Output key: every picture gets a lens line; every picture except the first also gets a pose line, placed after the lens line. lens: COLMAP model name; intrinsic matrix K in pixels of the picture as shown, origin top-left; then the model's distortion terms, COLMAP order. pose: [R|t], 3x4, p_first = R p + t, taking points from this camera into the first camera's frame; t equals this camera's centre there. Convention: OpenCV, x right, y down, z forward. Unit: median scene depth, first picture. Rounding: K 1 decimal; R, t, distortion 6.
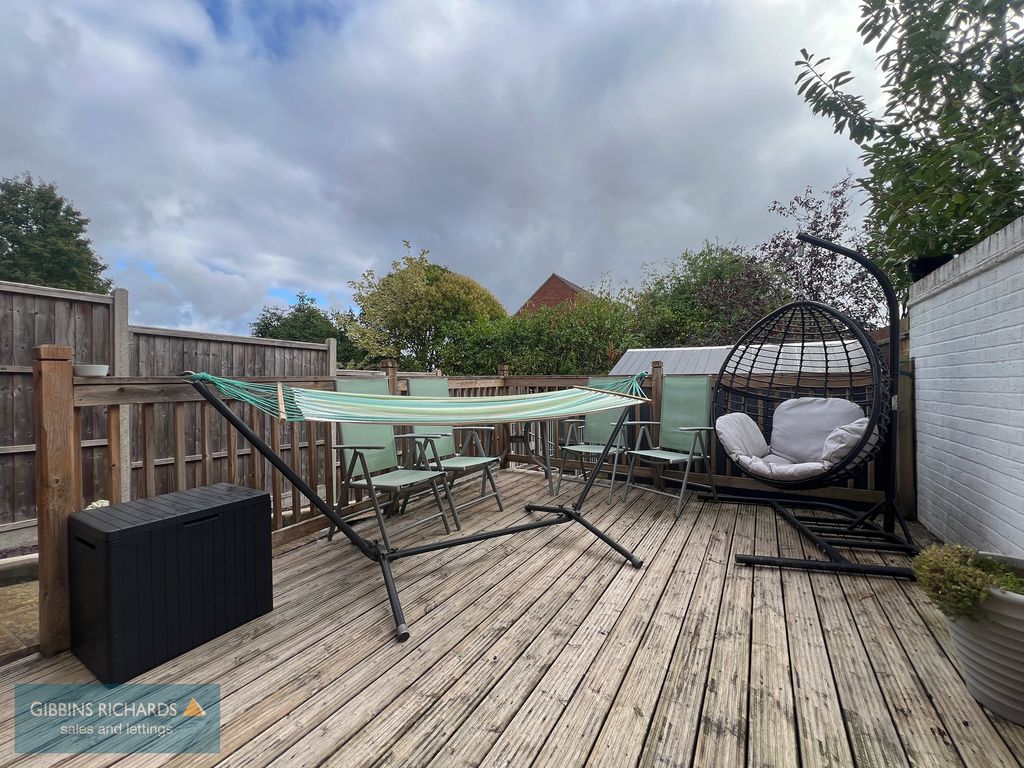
lens RADIAL K [[409.6, 0, 511.2], [0, 409.6, 386.8], [0, 0, 1]] dist [0.004459, 0.000253]
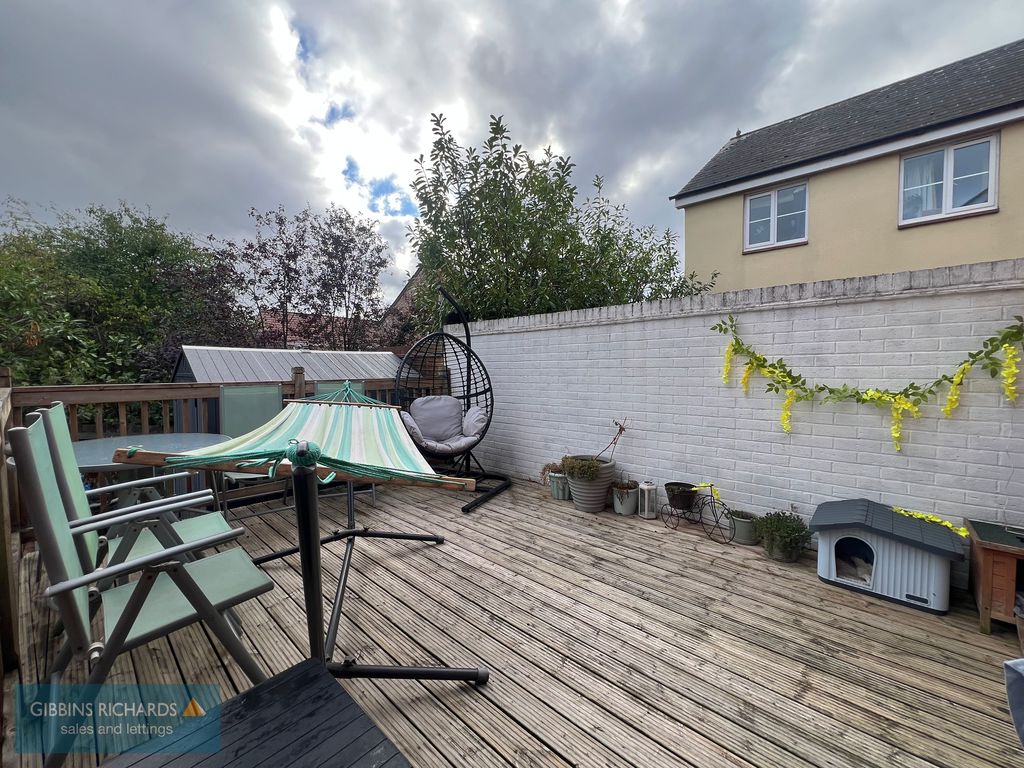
lens RADIAL K [[409.6, 0, 510.2], [0, 409.6, 382.2], [0, 0, 1]] dist [0.004459, 0.000253]
pose [[0.204790, -0.028248, 0.978398, -1.030227], [0.012168, 0.999580, 0.026312, -0.092186], [-0.978730, 0.006516, 0.205047, 0.651974]]
